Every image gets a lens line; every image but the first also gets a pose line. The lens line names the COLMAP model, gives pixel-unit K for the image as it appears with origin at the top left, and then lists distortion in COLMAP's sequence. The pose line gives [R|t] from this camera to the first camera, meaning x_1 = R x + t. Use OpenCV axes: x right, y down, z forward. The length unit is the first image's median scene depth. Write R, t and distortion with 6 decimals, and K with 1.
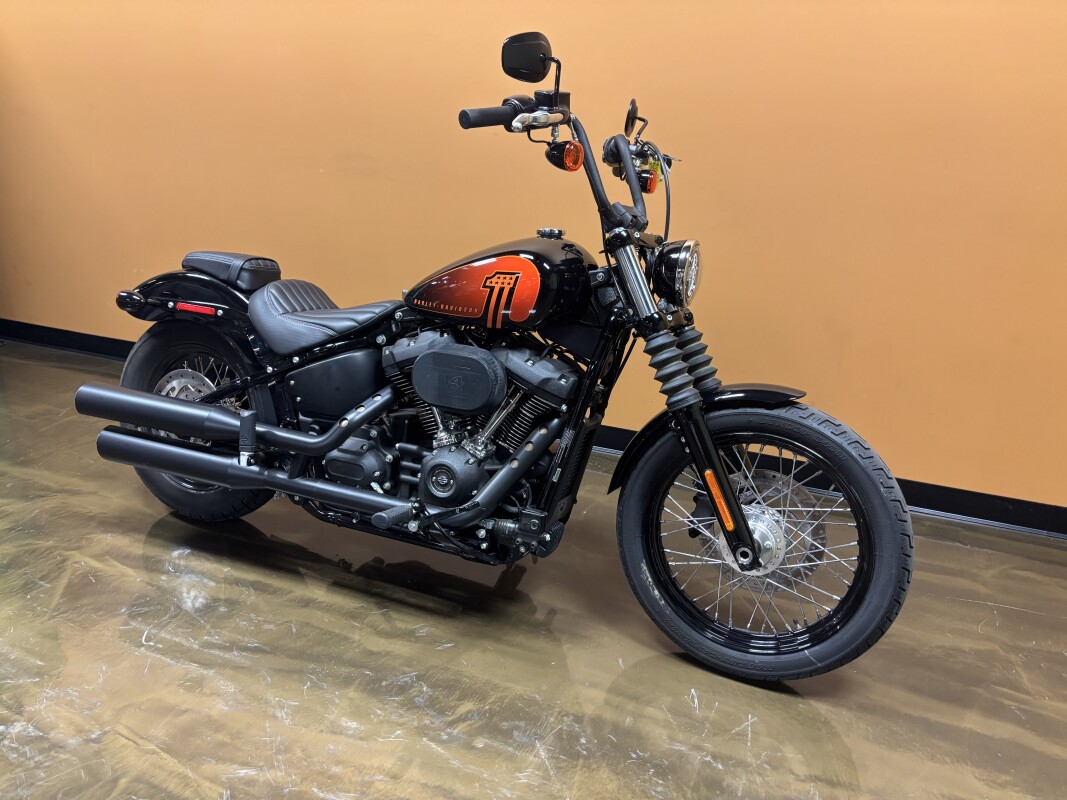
lens RADIAL K [[811.3, 0, 558.1], [0, 811.3, 398.1], [0, 0, 1]] dist [0.020227, -0.006517]
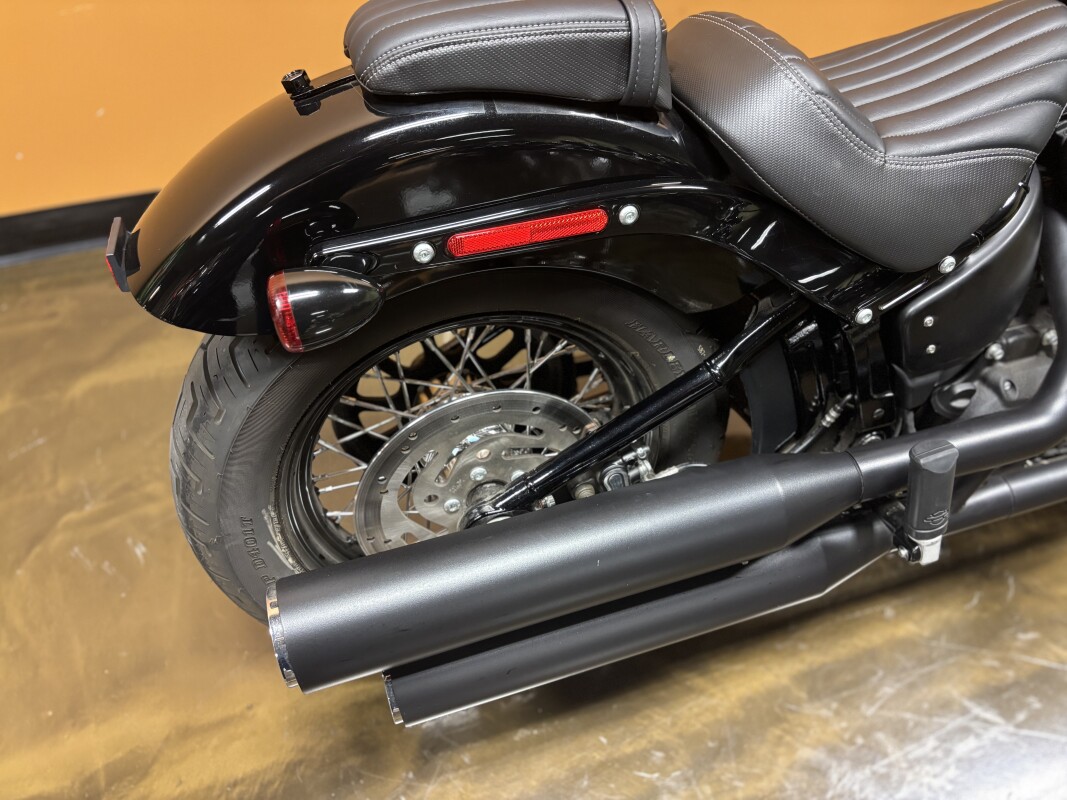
lens RADIAL K [[802.8, 0, 534.9], [0, 802.8, 380.4], [0, 0, 1]] dist [0.036413, -0.002847]
pose [[0.775426, -0.488424, 0.400195, -0.666837], [0.217740, 0.801741, 0.556597, -0.258596], [-0.592708, -0.344462, 0.728041, 0.872797]]
